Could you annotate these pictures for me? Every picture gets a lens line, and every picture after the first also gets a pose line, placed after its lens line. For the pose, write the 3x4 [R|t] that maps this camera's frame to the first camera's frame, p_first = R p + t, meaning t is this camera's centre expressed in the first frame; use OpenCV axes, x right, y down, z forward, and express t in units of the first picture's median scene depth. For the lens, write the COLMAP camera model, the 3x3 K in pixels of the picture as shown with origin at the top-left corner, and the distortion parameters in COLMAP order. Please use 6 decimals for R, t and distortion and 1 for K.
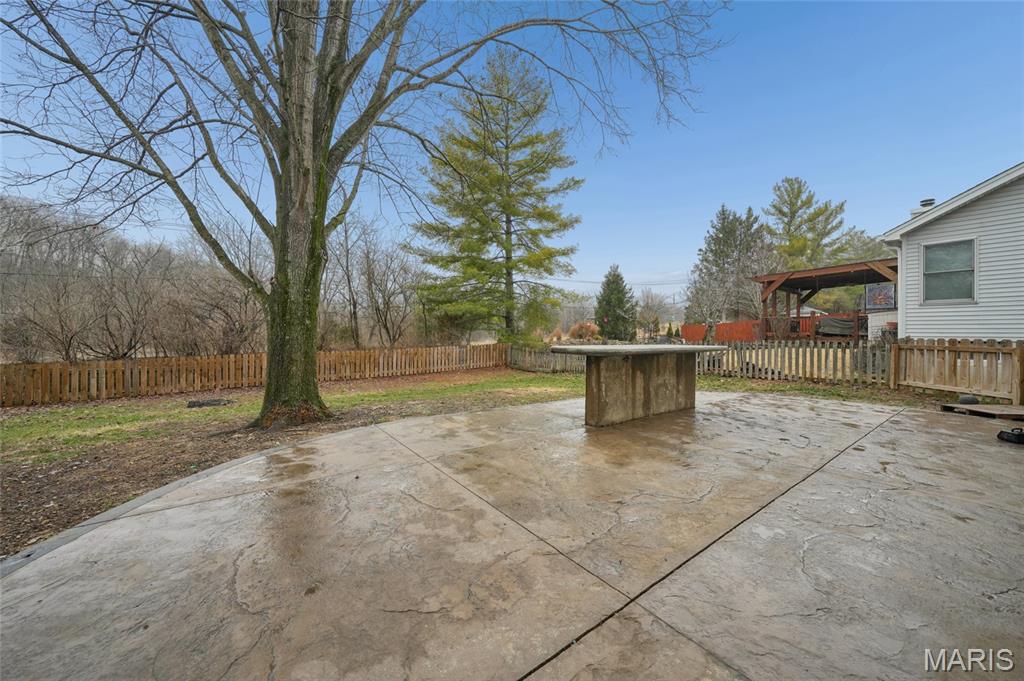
lens RADIAL K [[368.5, 0, 512.8], [0, 368.5, 314.2], [0, 0, 1]] dist [-0.016237, 0.000119]
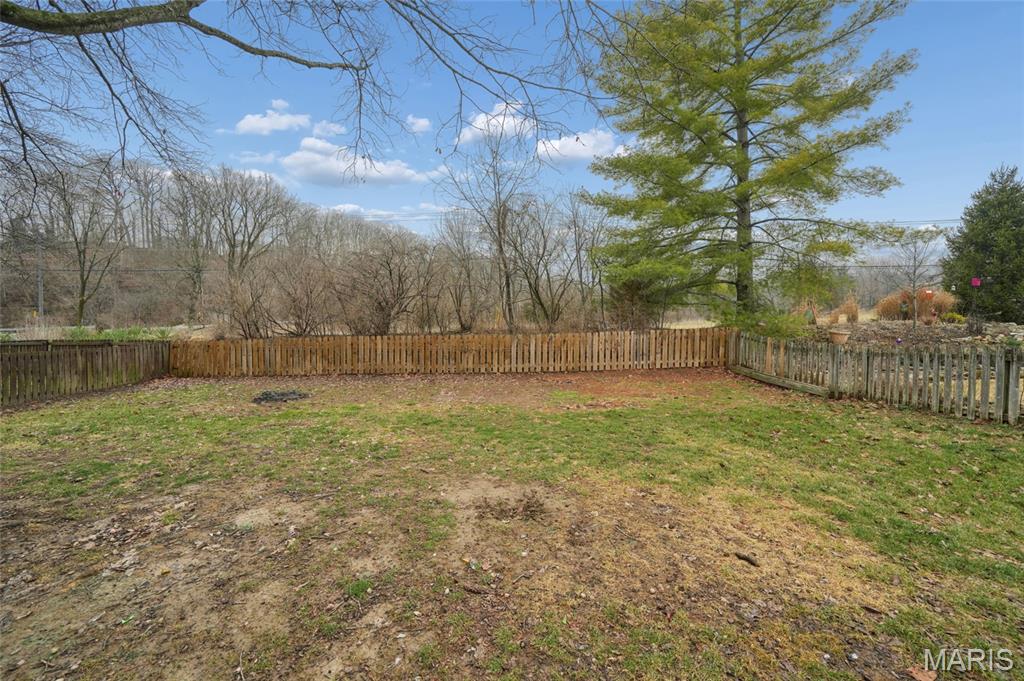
lens RADIAL K [[368.5, 0, 512.8], [0, 368.5, 314.2], [0, 0, 1]] dist [-0.016237, 0.000119]
pose [[0.806866, 0.003368, -0.590724, 0.045867], [0.034891, 0.997966, 0.053347, 0.015100], [0.589703, -0.063655, 0.805108, 0.325449]]
